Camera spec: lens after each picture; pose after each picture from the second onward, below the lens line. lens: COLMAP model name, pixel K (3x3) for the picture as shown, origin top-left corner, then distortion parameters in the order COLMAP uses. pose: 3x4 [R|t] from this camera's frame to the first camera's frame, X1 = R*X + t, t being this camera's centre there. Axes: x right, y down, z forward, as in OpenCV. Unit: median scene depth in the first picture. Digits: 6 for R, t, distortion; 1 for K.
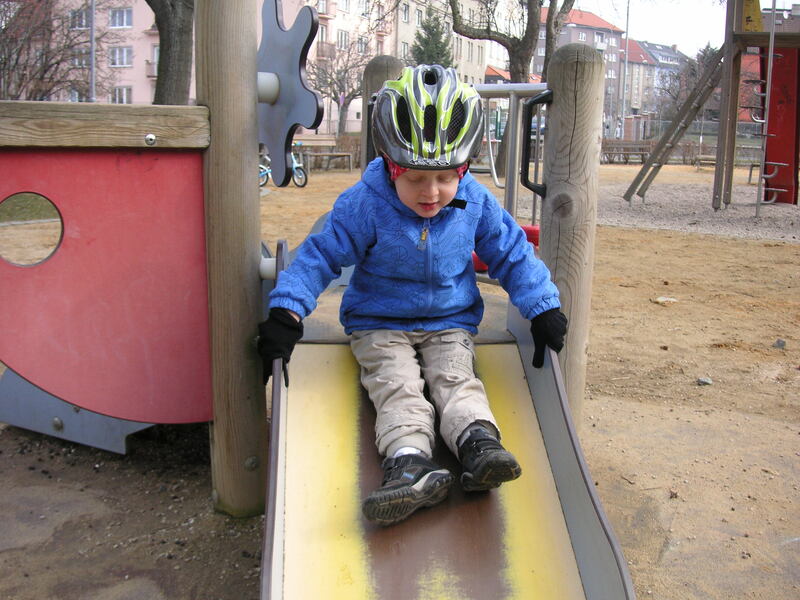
lens RADIAL K [[907.7, 0, 400.0], [0, 907.7, 300.0], [0, 0, 1]] dist [-0.085824, -0.280928]
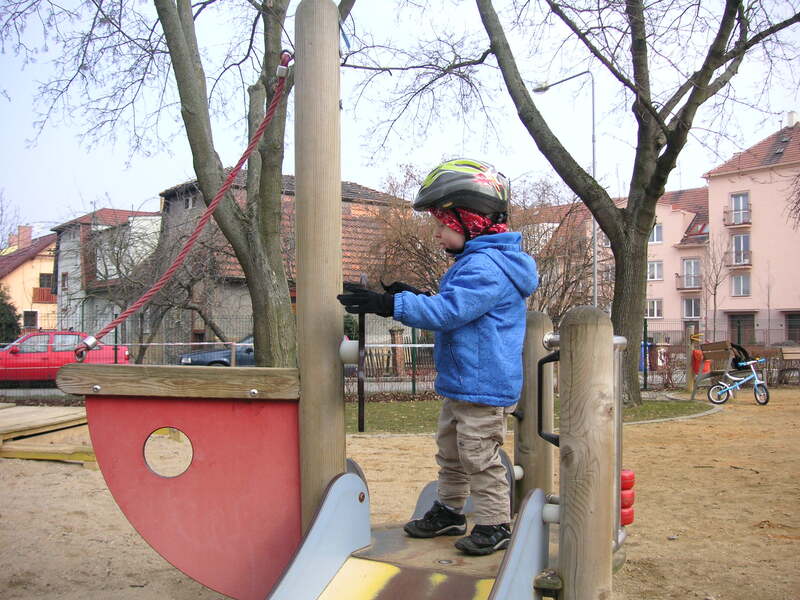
lens RADIAL K [[907.7, 0, 400.0], [0, 907.7, 300.0], [0, 0, 1]] dist [-0.085824, -0.280928]
pose [[0.813750, -0.047390, -0.579281, 0.679591], [-0.085215, 0.976172, -0.199566, -0.056598], [0.574935, 0.211760, 0.790321, -0.003571]]
